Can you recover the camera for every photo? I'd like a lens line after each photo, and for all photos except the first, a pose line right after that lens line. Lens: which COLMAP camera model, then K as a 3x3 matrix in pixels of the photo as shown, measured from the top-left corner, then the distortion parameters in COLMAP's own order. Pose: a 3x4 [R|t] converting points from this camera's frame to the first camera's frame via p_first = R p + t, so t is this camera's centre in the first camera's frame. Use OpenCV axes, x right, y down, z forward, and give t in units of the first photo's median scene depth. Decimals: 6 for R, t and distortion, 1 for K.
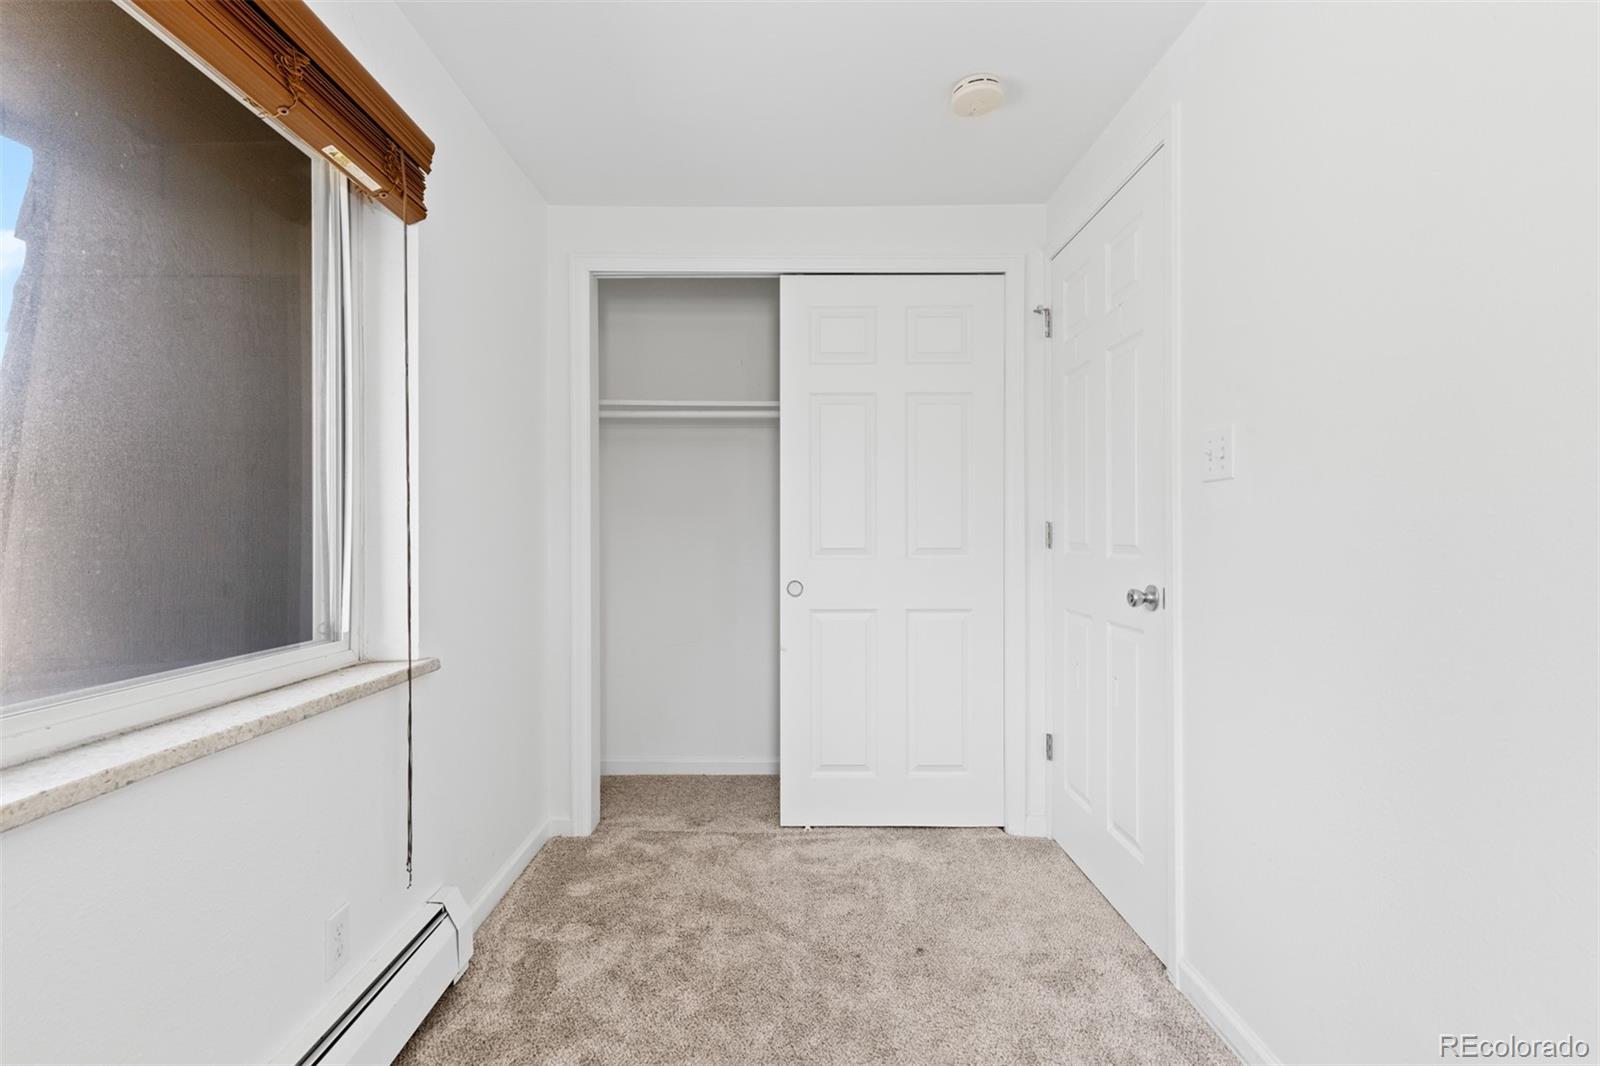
lens RADIAL K [[726.7, 0, 798.8], [0, 726.7, 531.1], [0, 0, 1]] dist [0.009138, -0.000337]
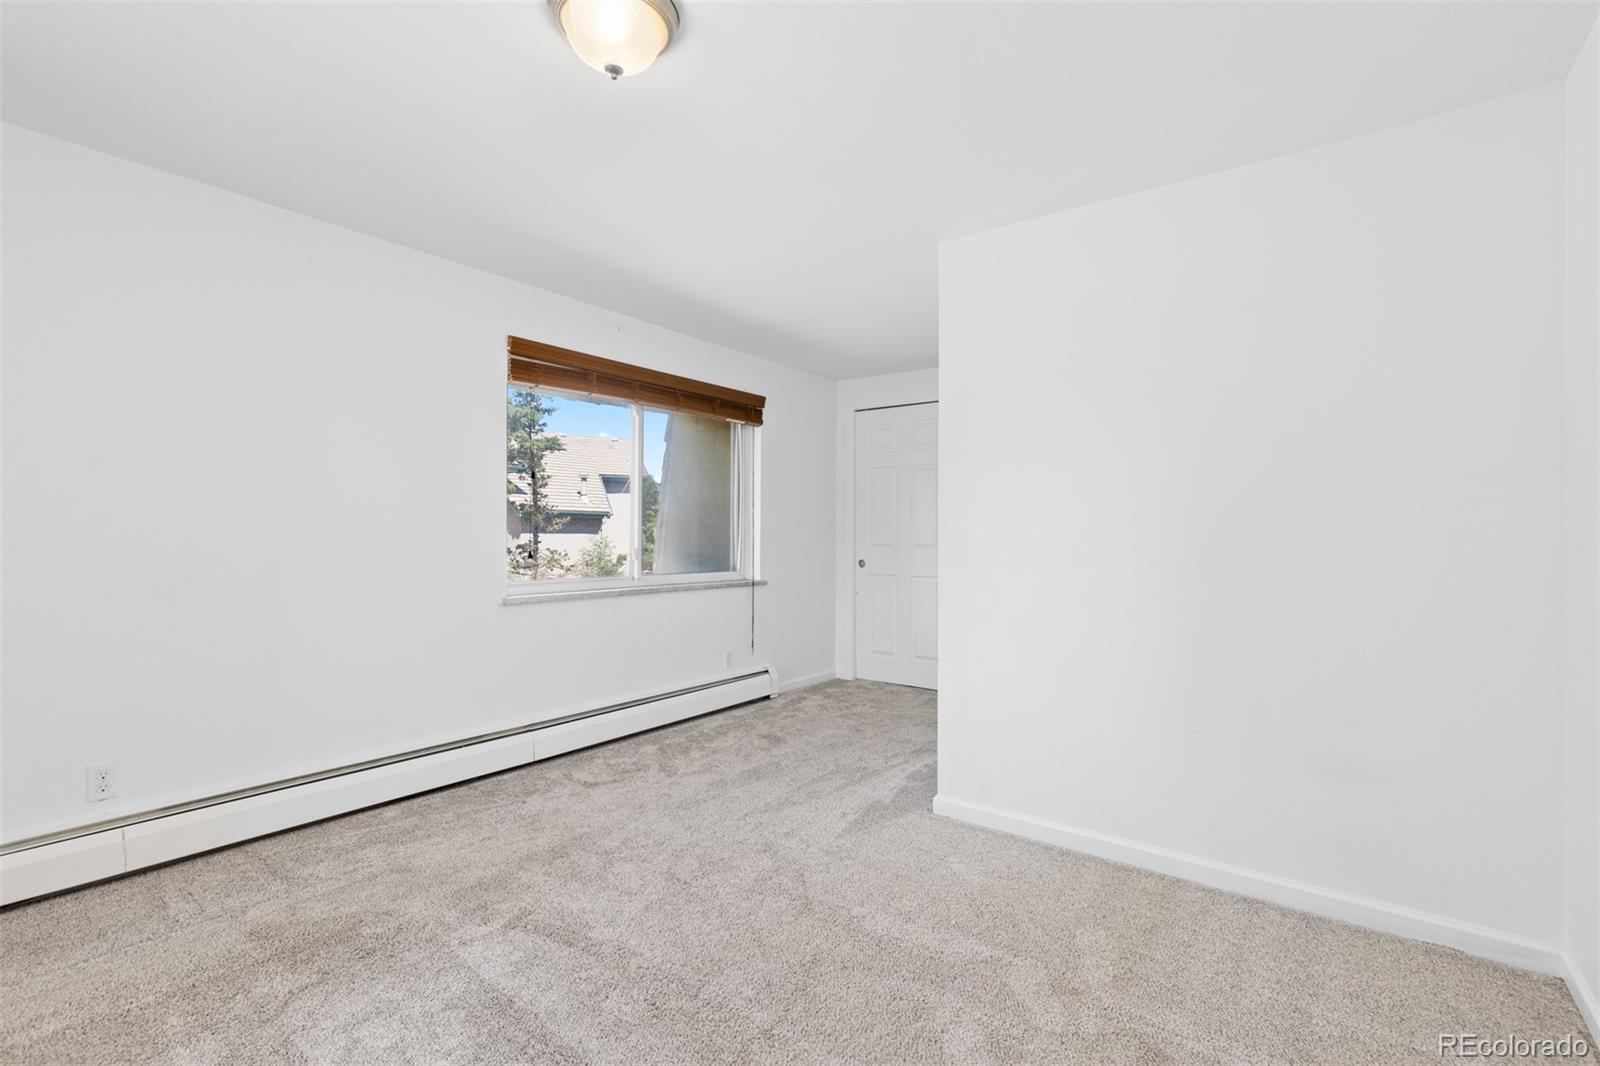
lens RADIAL K [[726.7, 0, 799.4], [0, 726.7, 532.6], [0, 0, 1]] dist [0.009138, -0.000337]
pose [[0.802364, 0.005172, -0.596813, 1.320061], [-0.008151, 0.999964, -0.002292, -0.003003], [0.596779, 0.006704, 0.802377, -1.205129]]
